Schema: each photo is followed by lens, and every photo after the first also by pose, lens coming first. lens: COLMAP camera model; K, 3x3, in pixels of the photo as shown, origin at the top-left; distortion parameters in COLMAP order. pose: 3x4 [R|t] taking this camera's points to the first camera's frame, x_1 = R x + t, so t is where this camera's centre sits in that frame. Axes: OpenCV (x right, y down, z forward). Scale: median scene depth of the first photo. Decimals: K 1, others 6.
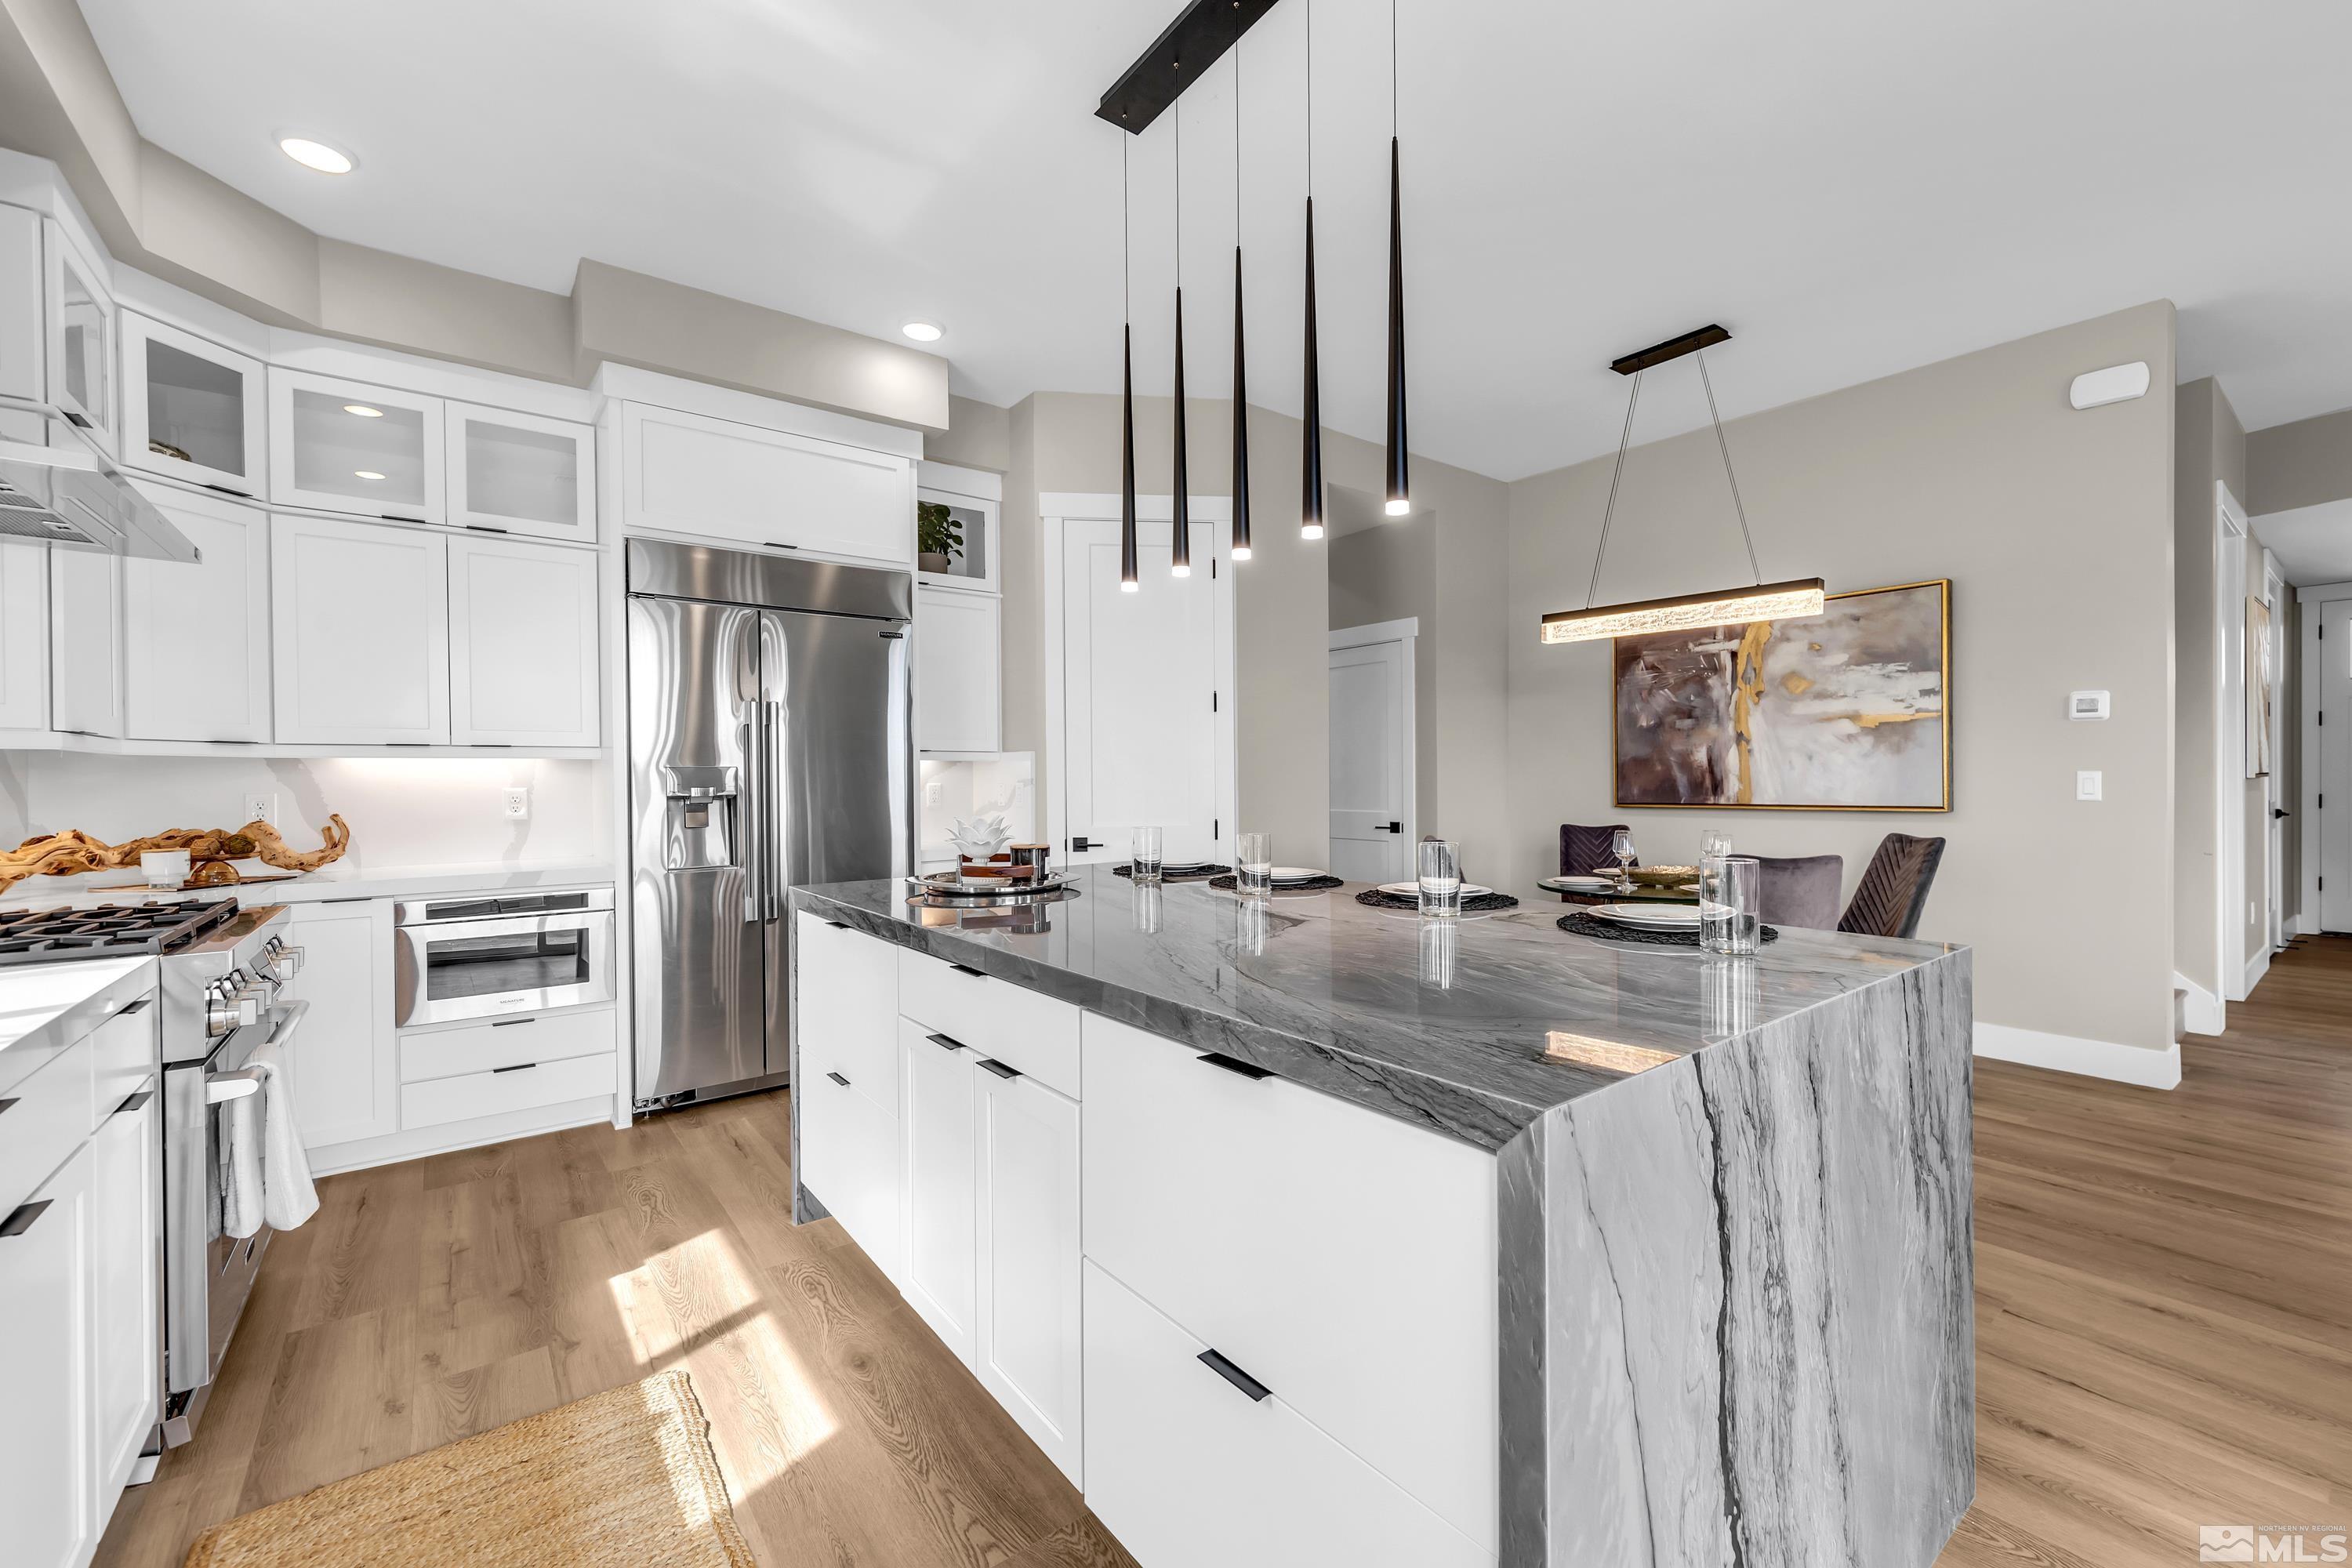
lens RADIAL K [[963.5, 0, 1202.9], [0, 963.5, 783.2], [0, 0, 1]] dist [0.002474, -0.000493]
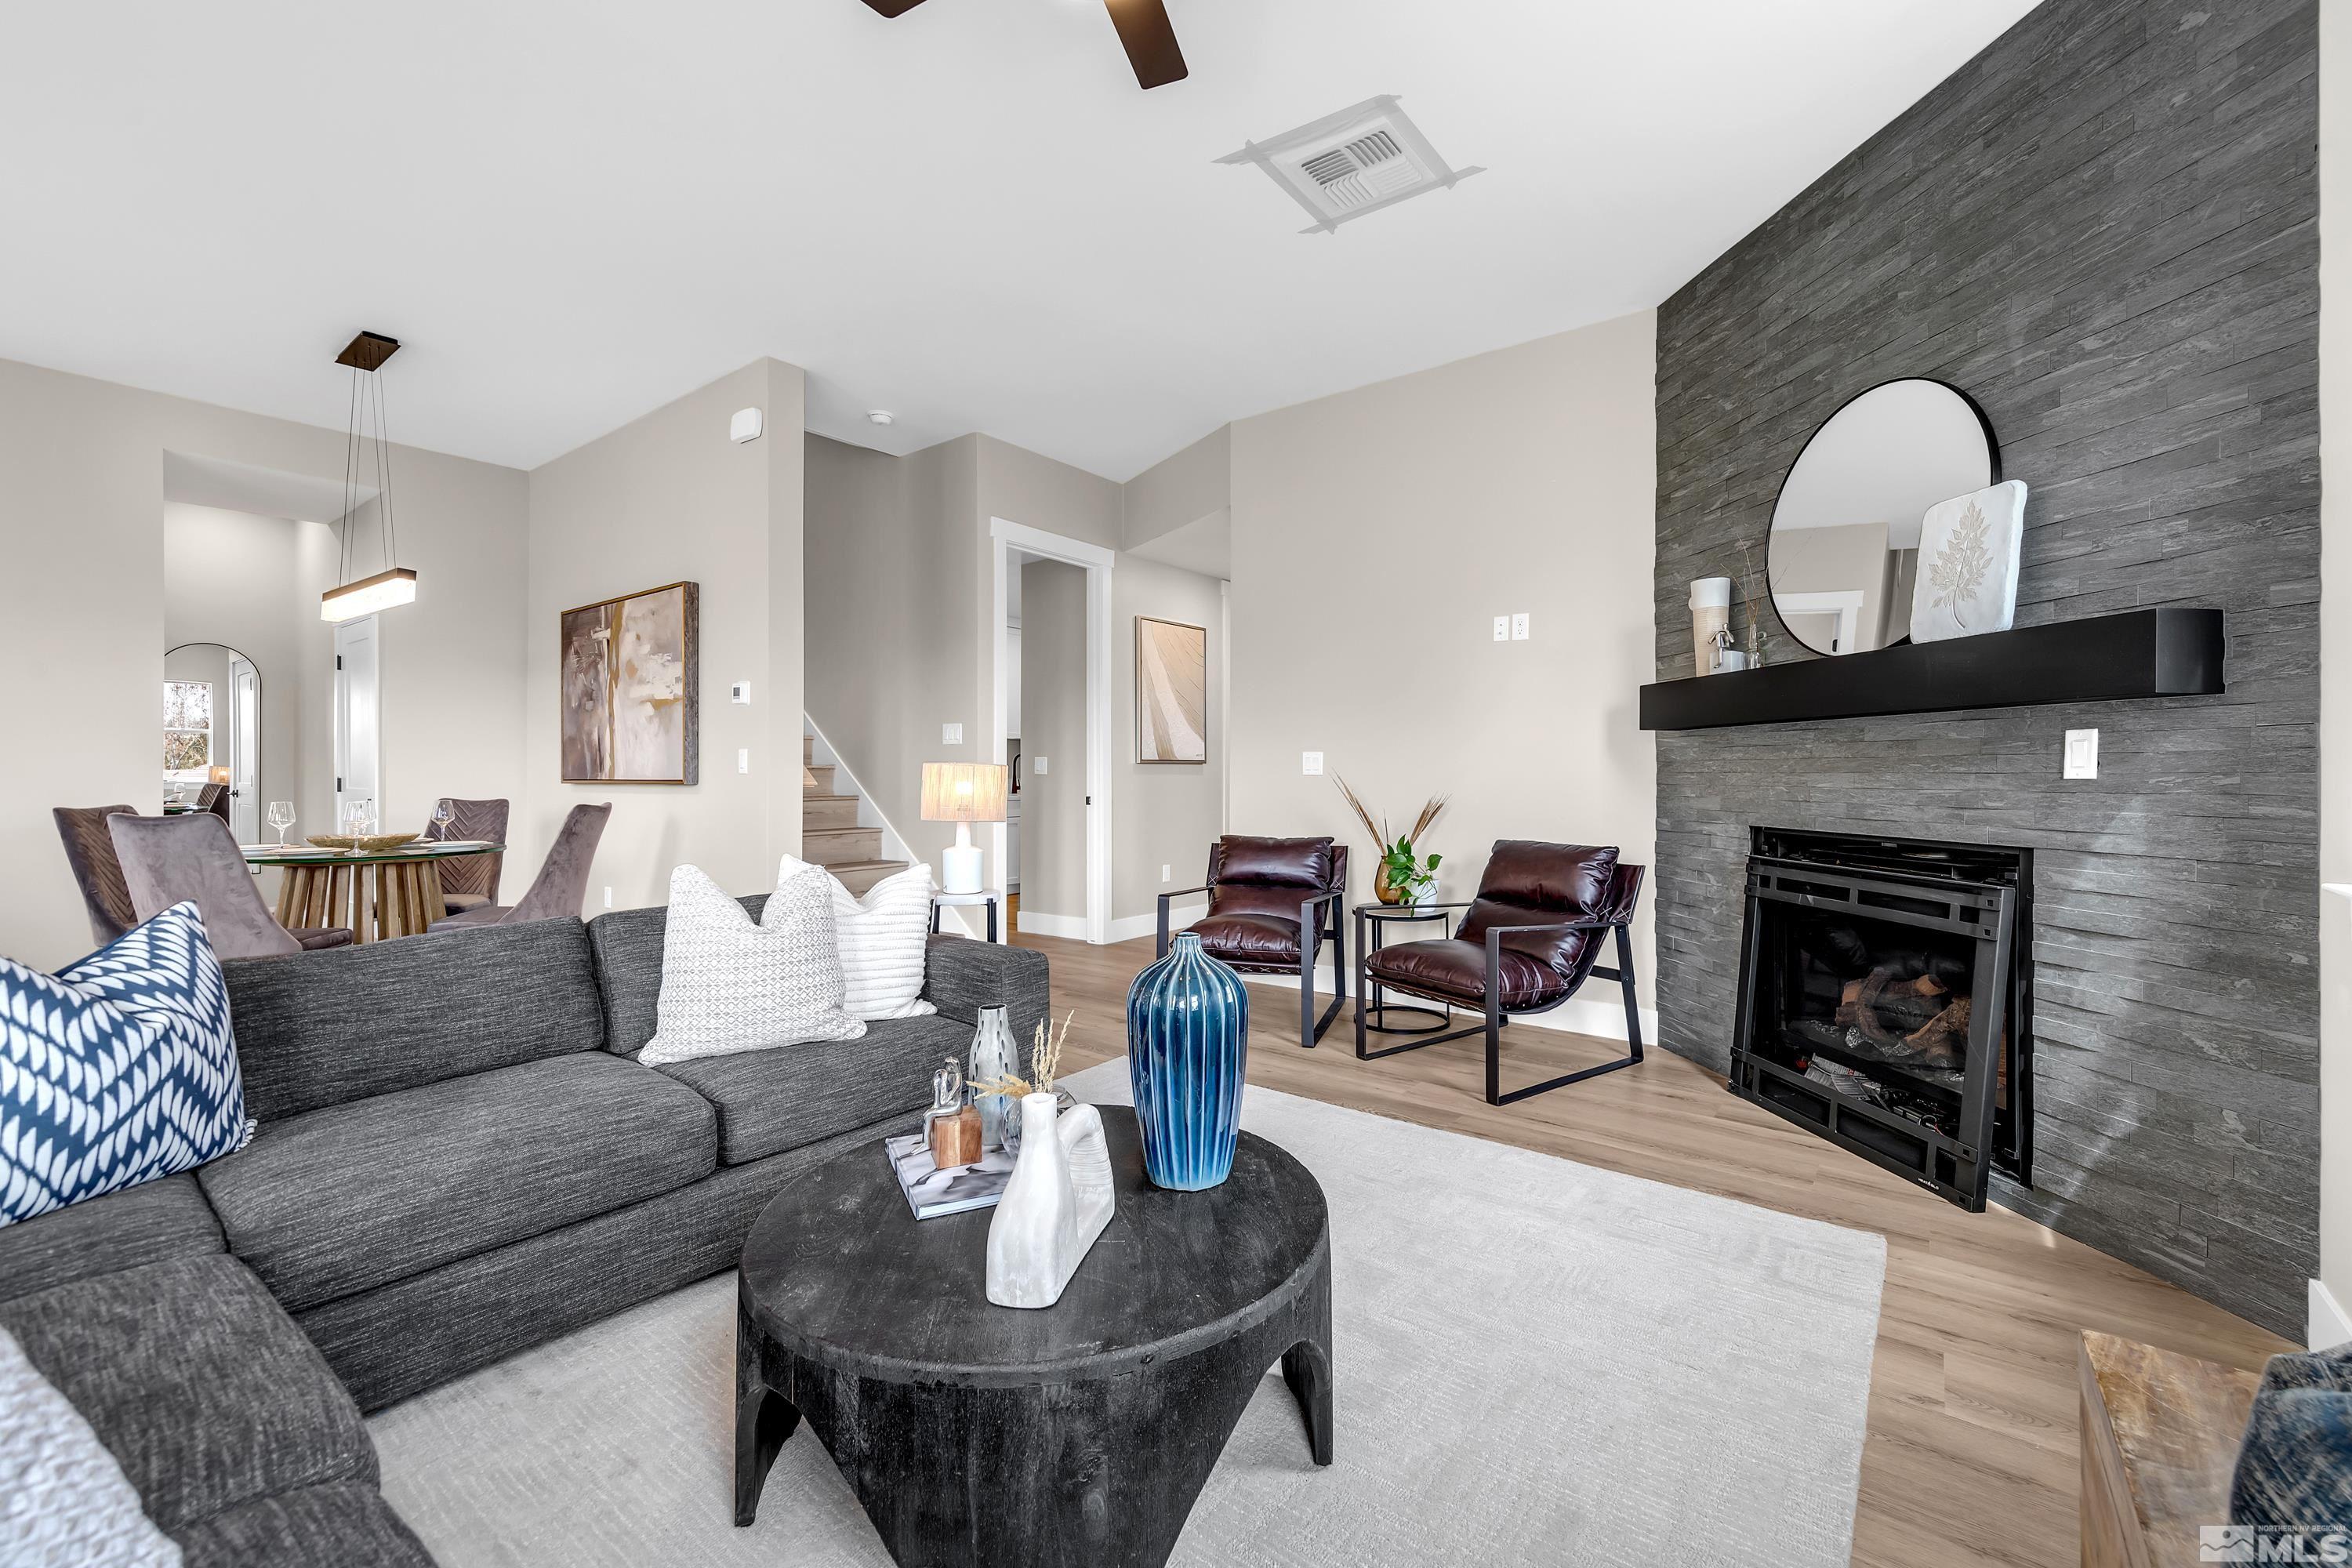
lens RADIAL K [[965.1, 0, 1184.1], [0, 965.1, 777.7], [0, 0, 1]] dist [-0.000531, -0.000176]
pose [[0.971302, 0.007995, 0.237717, 1.239472], [-0.008216, 0.999966, -0.000060, 0.020242], [-0.237709, -0.001894, 0.971334, -0.296296]]
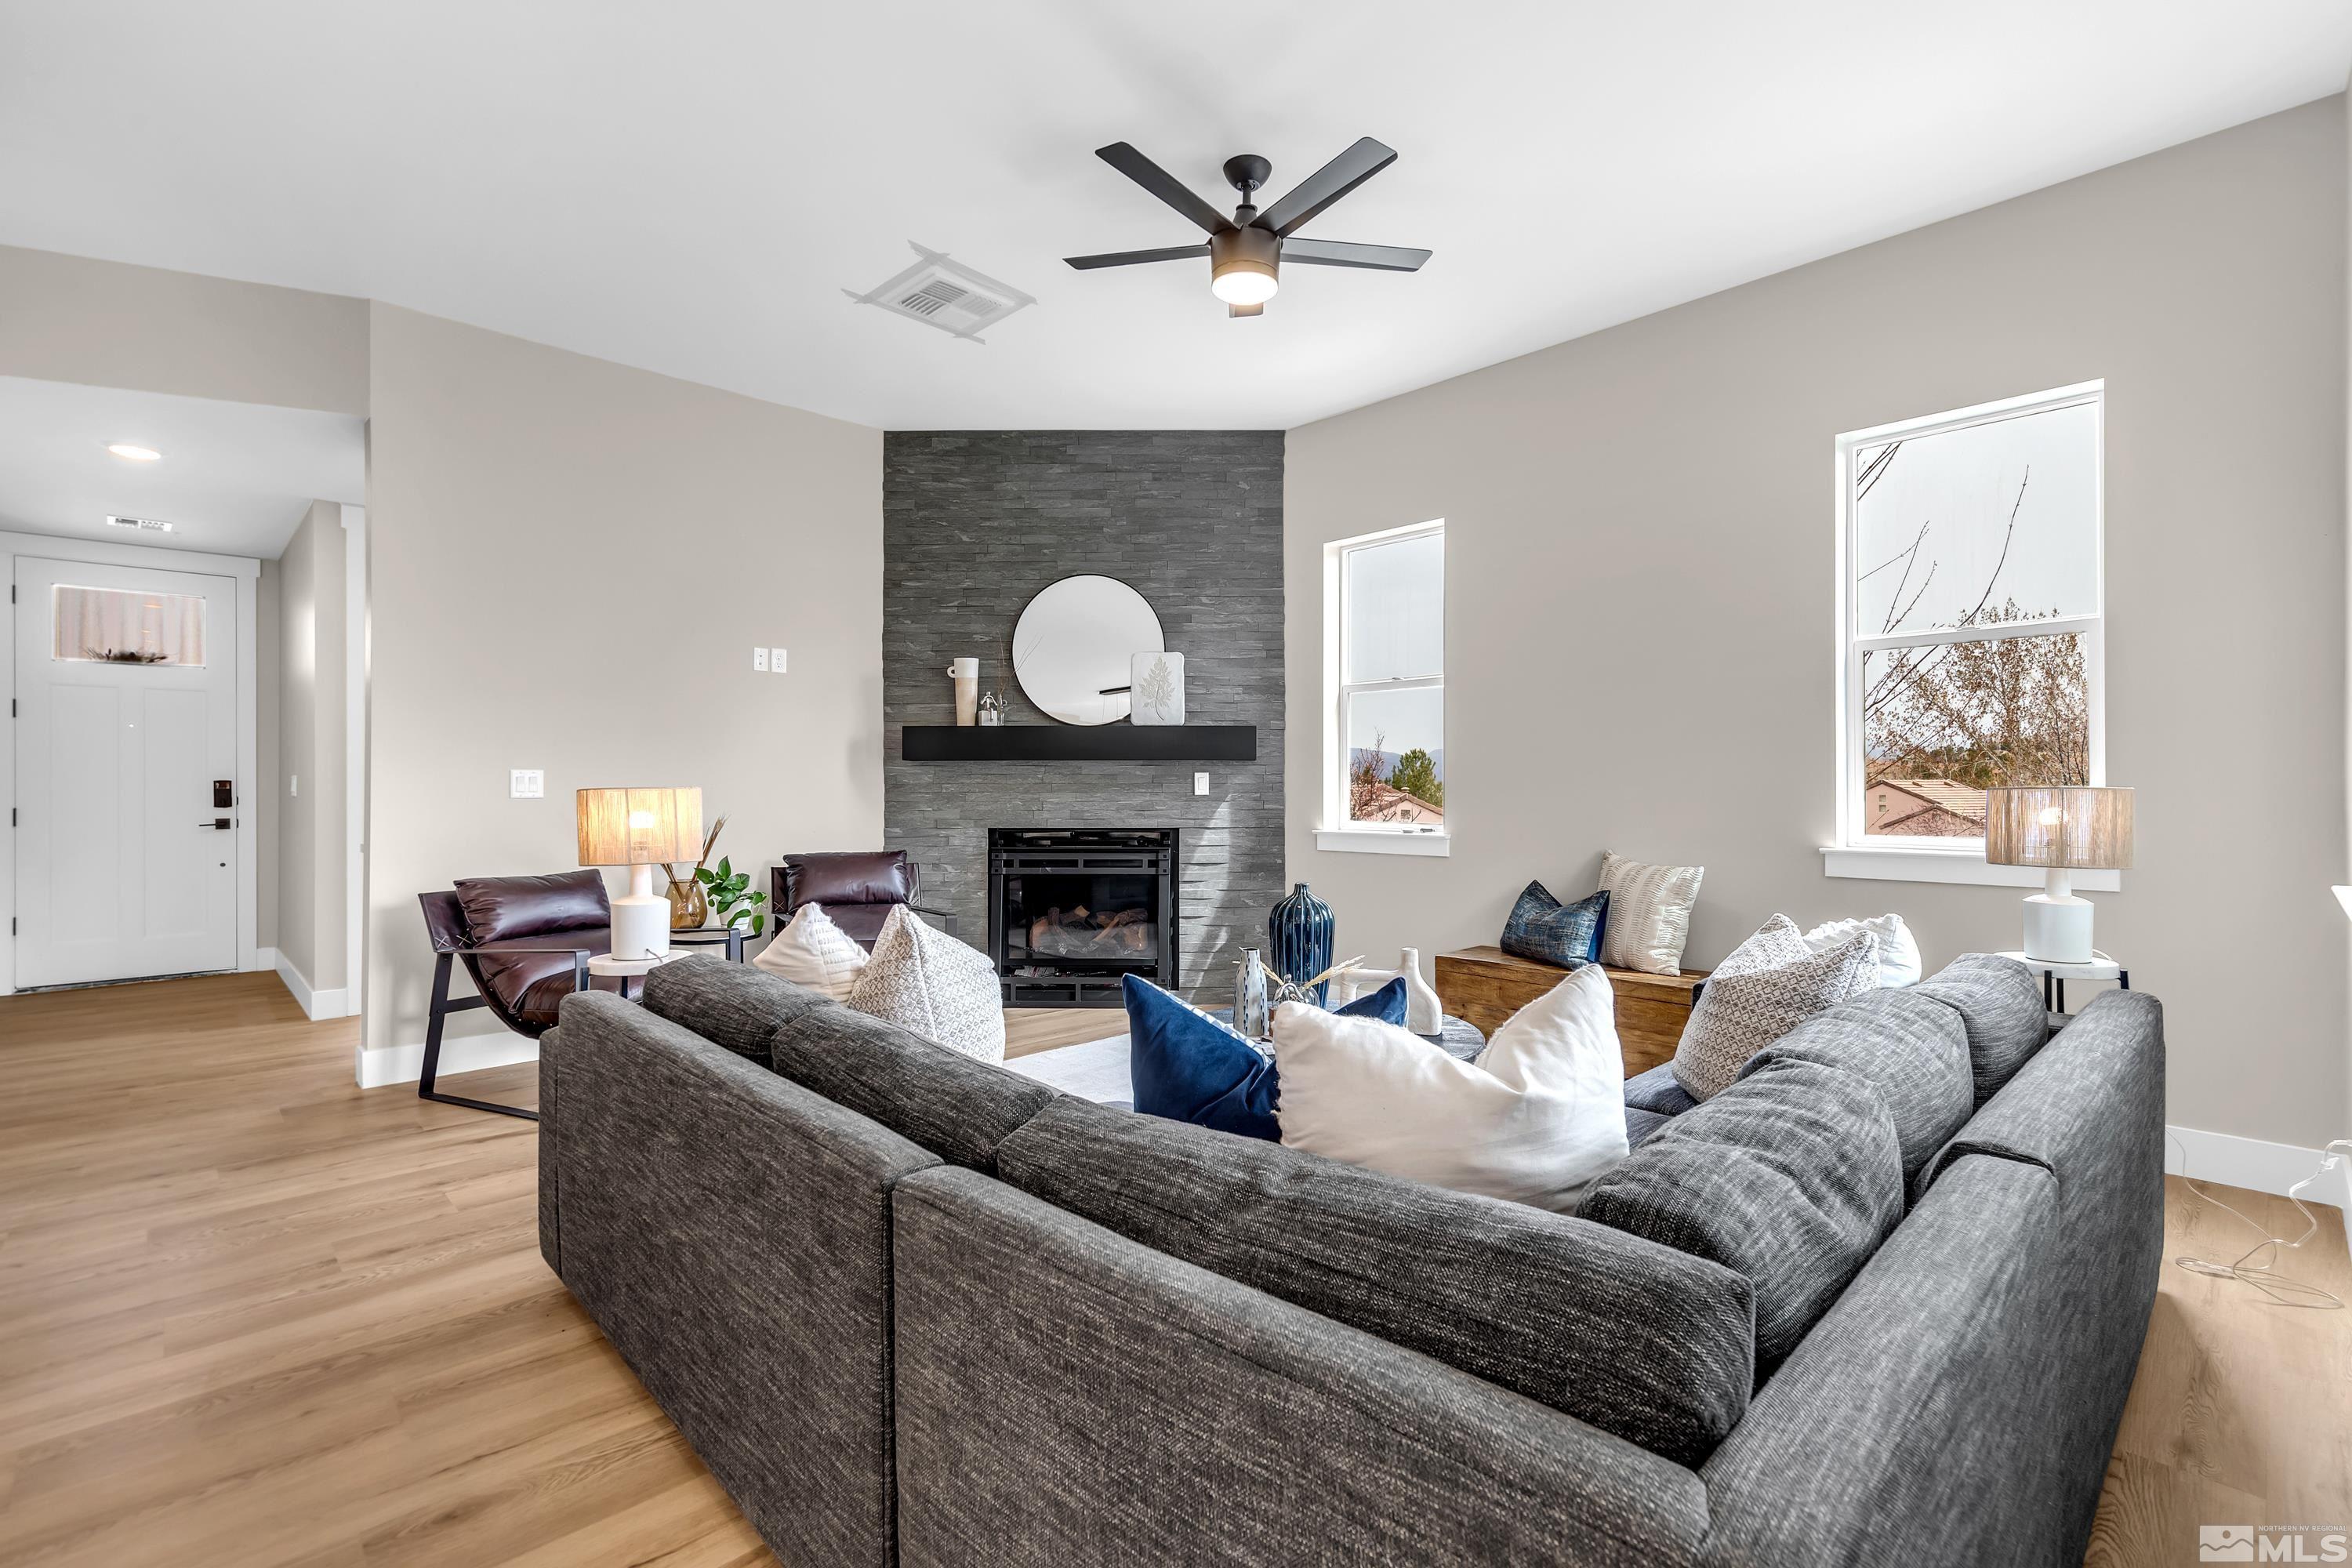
lens RADIAL K [[1062.1, 0, 1200.3], [0, 1062.1, 793.6], [0, 0, 1]] dist [0.002226, 0.000029]
pose [[-0.115695, 0.000964, 0.993284, 0.445581], [0.006314, 0.999980, -0.000235, 0.014570], [-0.993265, 0.006245, -0.115698, 0.346031]]
